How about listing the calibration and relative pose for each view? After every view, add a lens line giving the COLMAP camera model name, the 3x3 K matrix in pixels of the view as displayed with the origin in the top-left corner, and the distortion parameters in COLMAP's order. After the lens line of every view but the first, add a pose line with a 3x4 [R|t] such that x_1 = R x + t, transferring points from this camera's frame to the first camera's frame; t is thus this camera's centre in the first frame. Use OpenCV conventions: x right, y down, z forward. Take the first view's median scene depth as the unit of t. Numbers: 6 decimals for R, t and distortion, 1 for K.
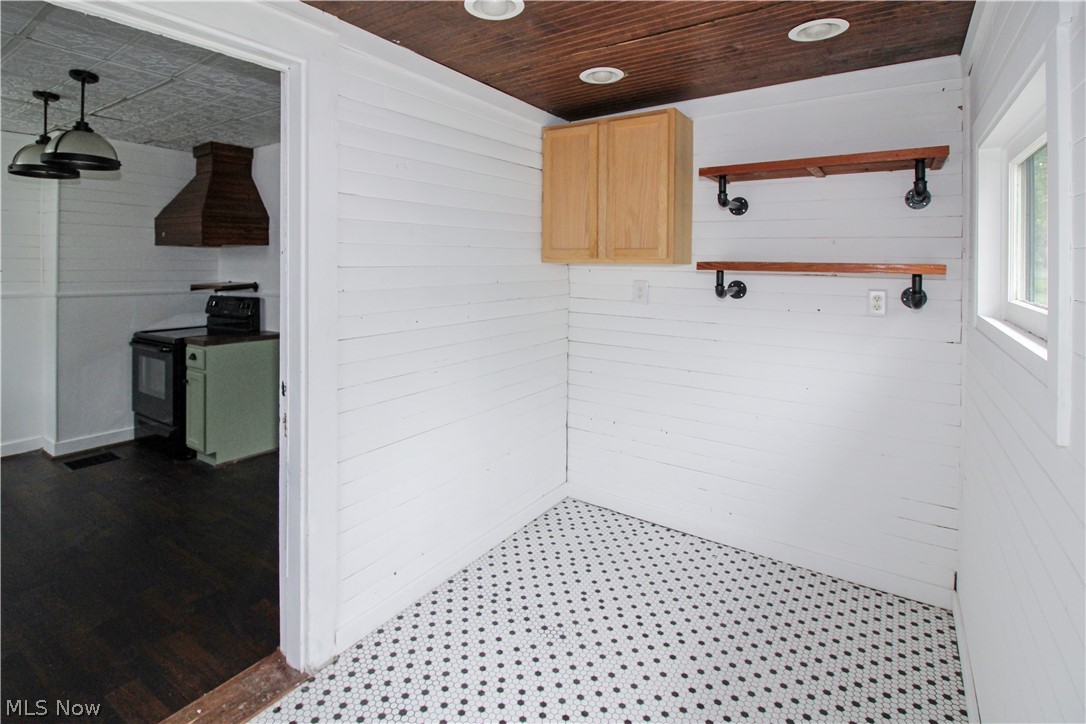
lens RADIAL K [[545.1, 0, 537.8], [0, 545.1, 273.4], [0, 0, 1]] dist [-0.000016, -0.013784]
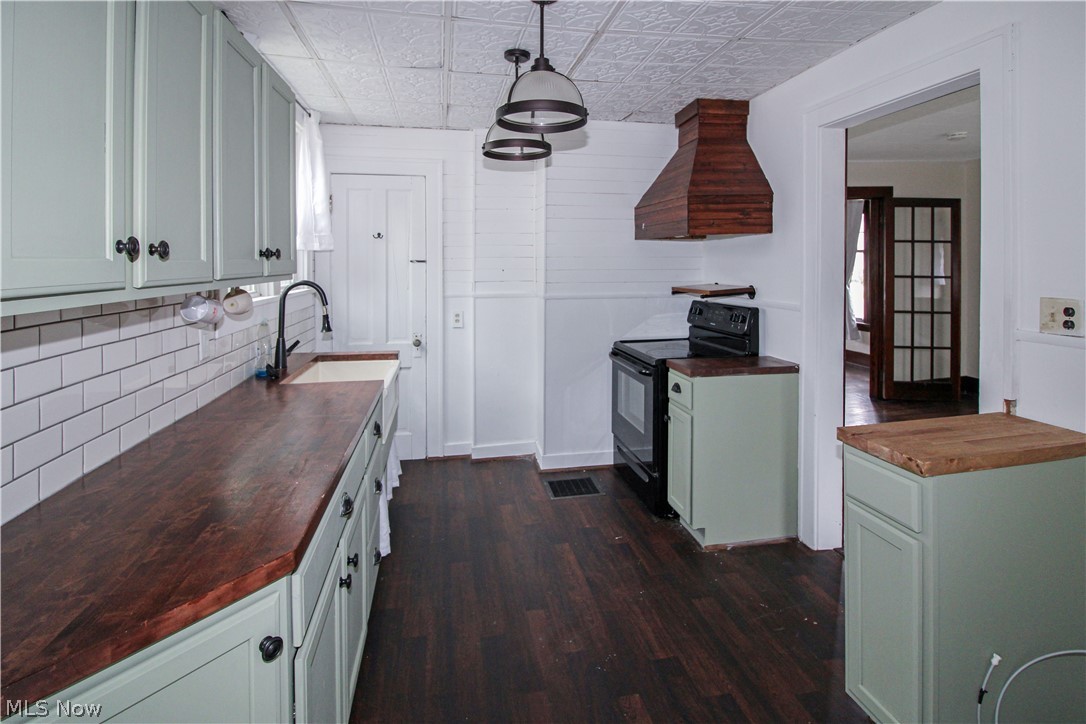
lens RADIAL K [[526.4, 0, 541.4], [0, 526.4, 273.3], [0, 0, 1]] dist [0.002005, -0.015590]
pose [[0.699945, 0.007505, -0.714157, -0.291036], [0.000140, 0.999943, 0.010645, -0.010838], [0.714197, -0.007551, 0.699904, 0.424363]]
